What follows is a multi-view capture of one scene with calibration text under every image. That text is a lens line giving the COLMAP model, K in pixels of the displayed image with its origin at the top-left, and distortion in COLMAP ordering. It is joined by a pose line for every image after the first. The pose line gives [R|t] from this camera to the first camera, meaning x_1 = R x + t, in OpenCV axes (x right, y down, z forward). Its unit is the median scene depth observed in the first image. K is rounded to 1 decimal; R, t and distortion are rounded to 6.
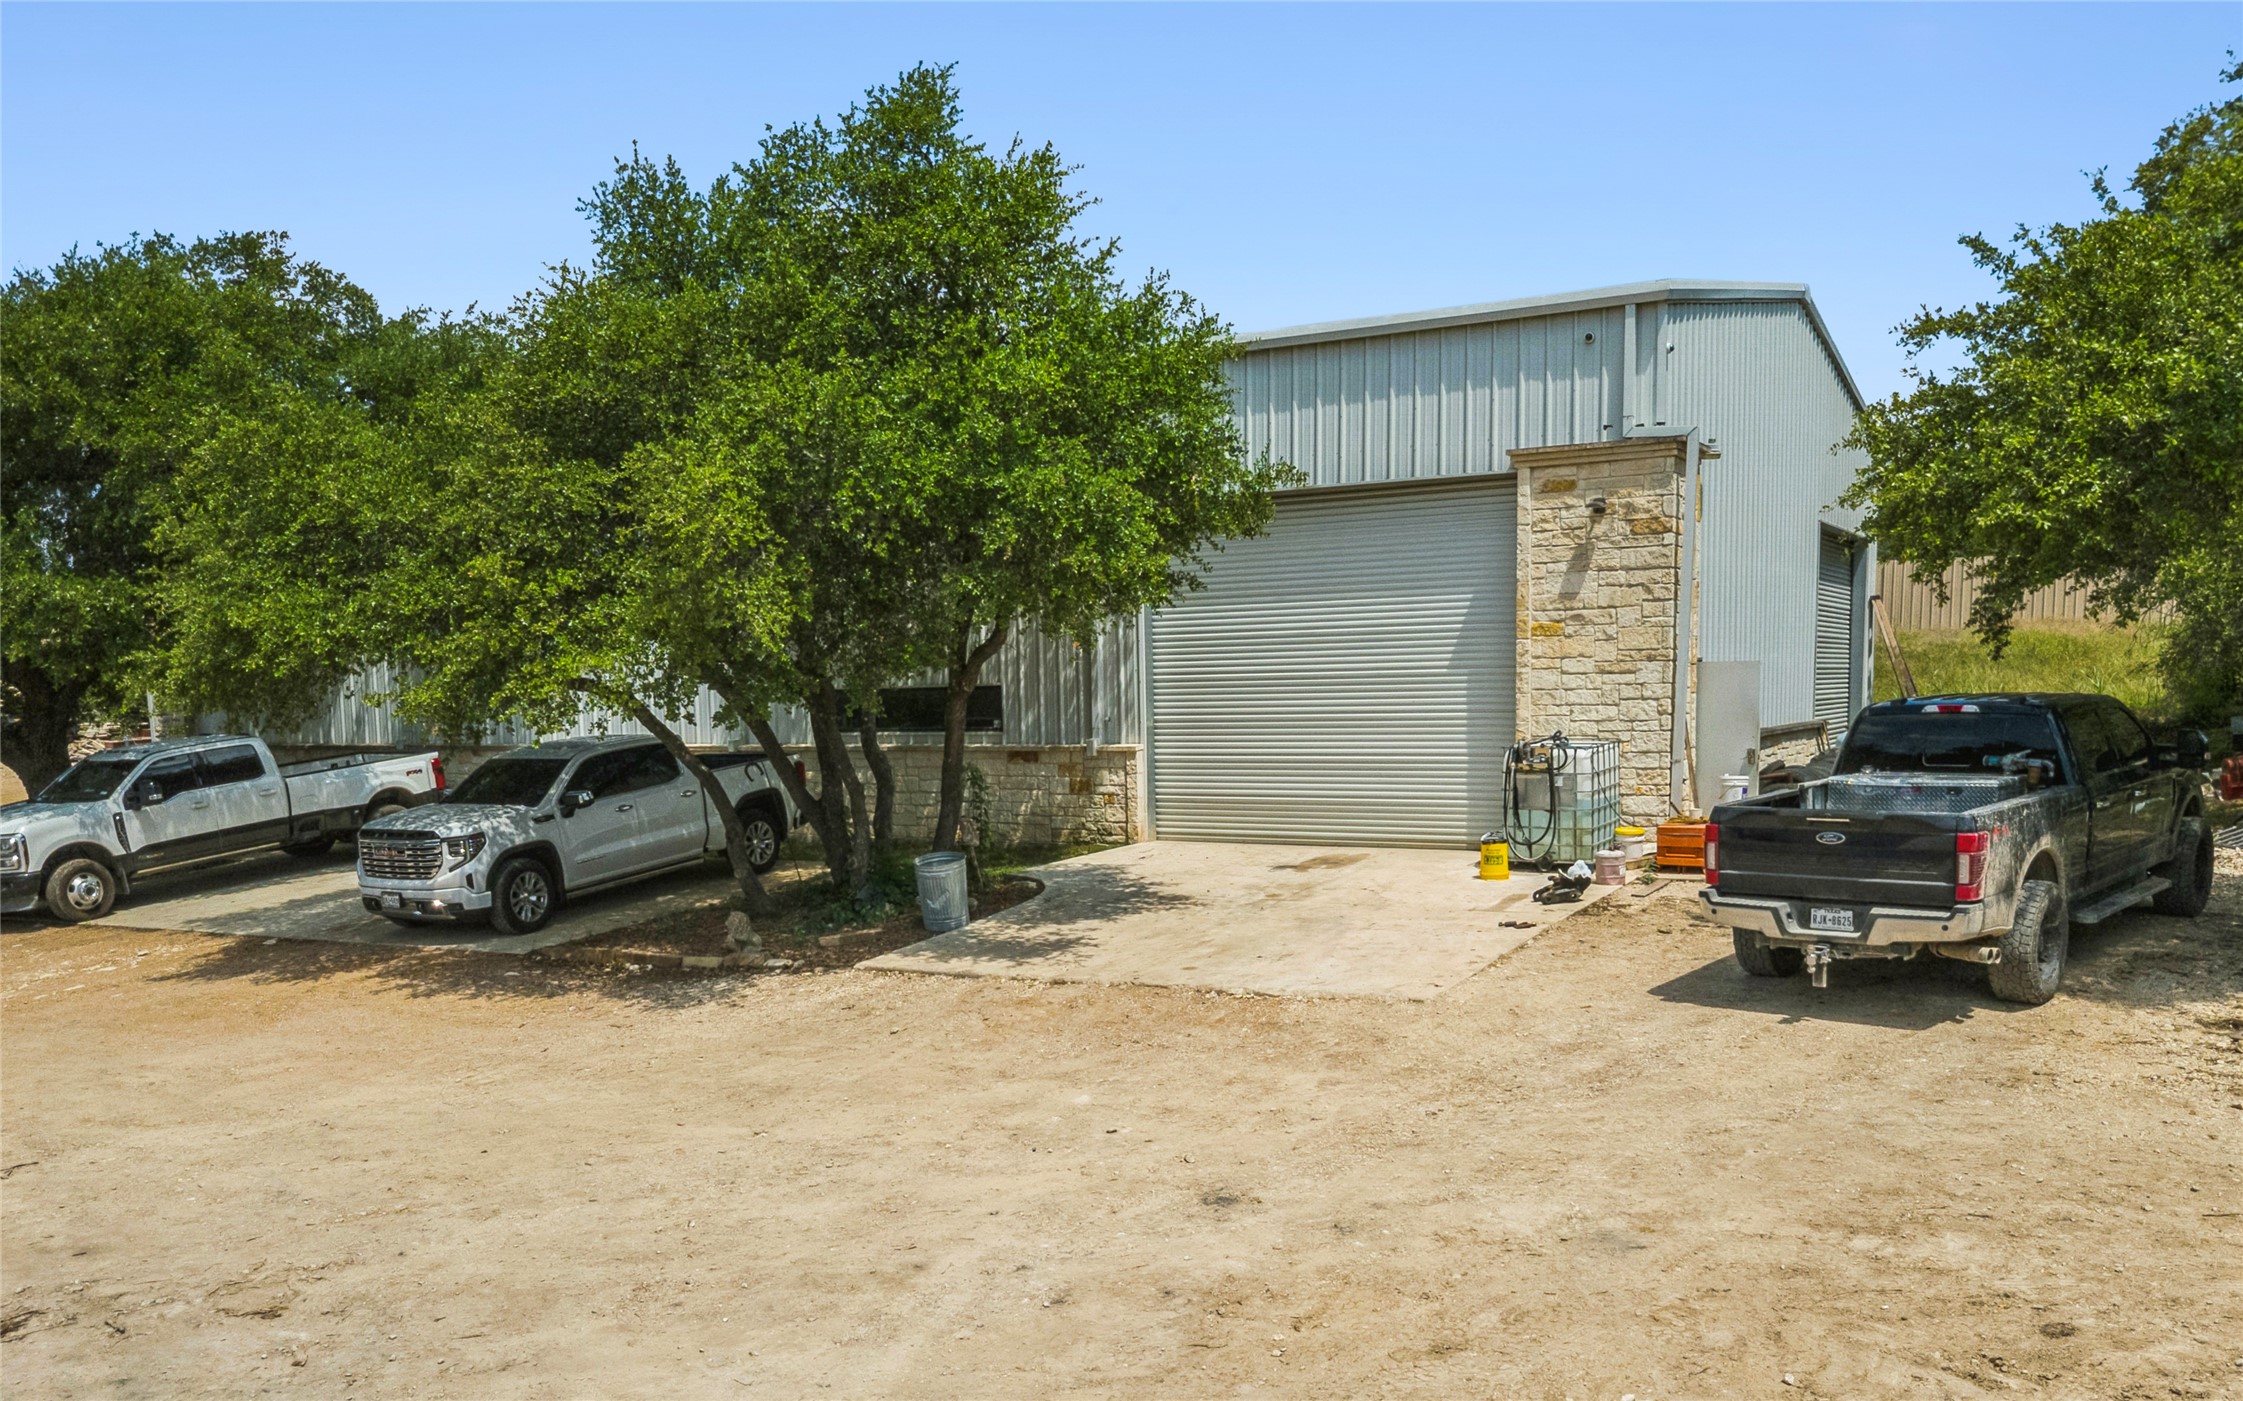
lens RADIAL K [[1646.1, 0, 1099.4], [0, 1646.1, 789.3], [0, 0, 1]] dist [-0.005806, 0.000266]
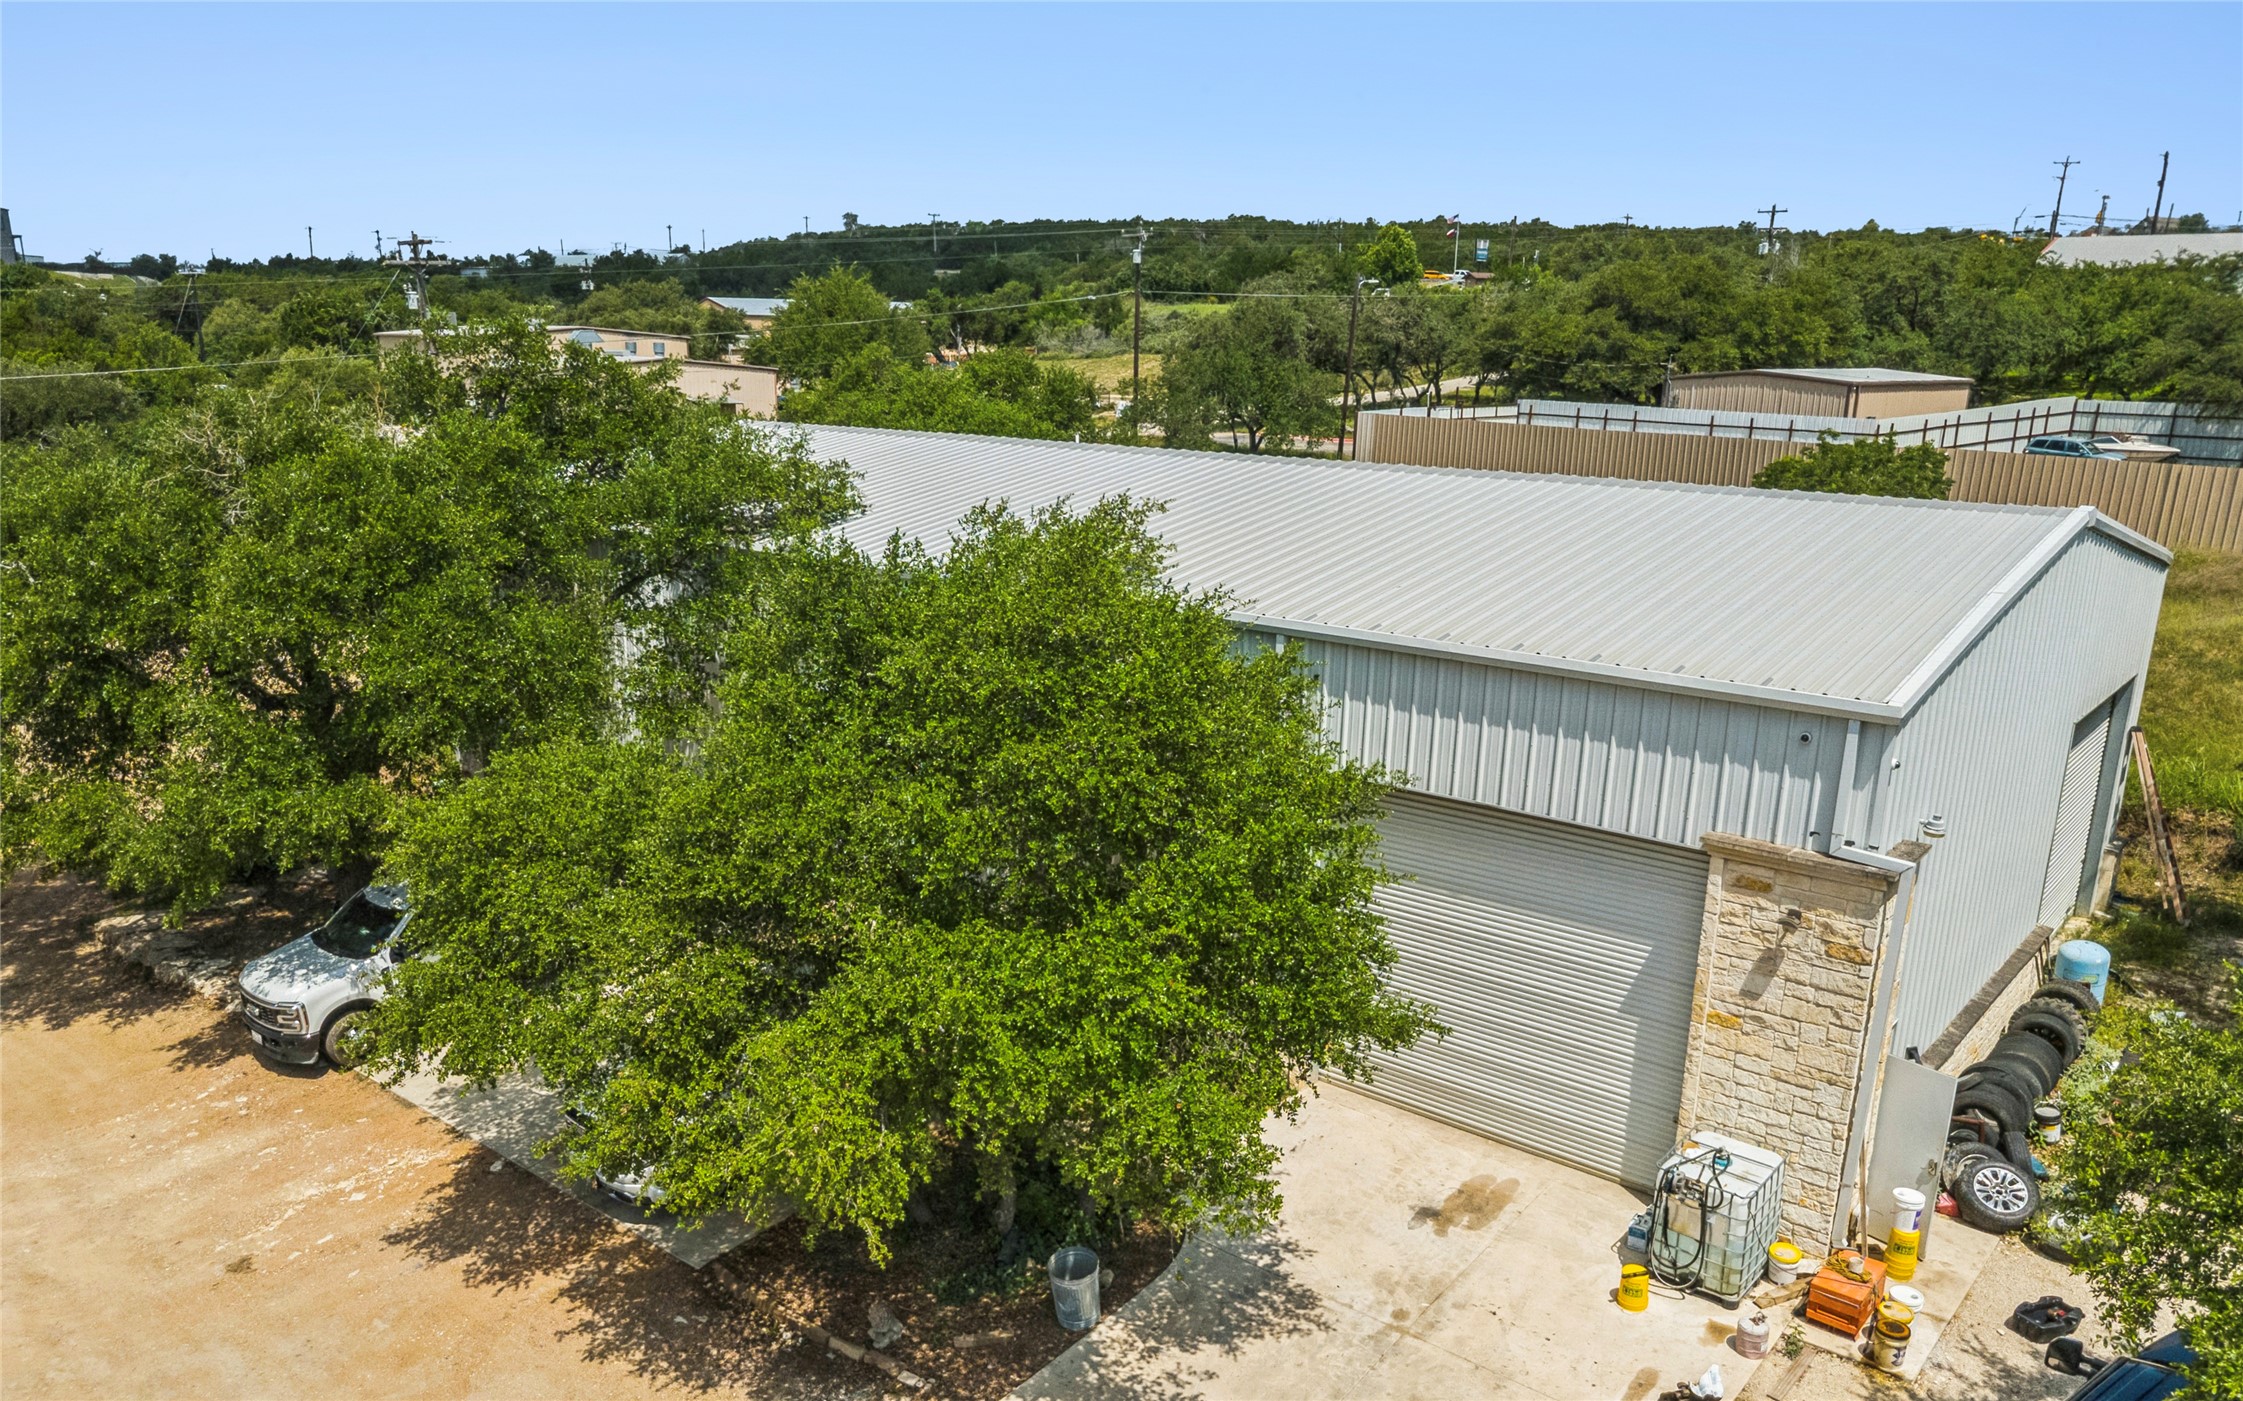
lens RADIAL K [[1516.7, 0, 1121.5], [0, 1516.7, 700.5], [0, 0, 1]] dist [-0.007844, 0.000139]
pose [[0.986459, 0.071928, -0.147392, 0.043297], [-0.048014, 0.985978, 0.159820, -0.411950], [0.156820, -0.150579, 0.976081, 0.114336]]
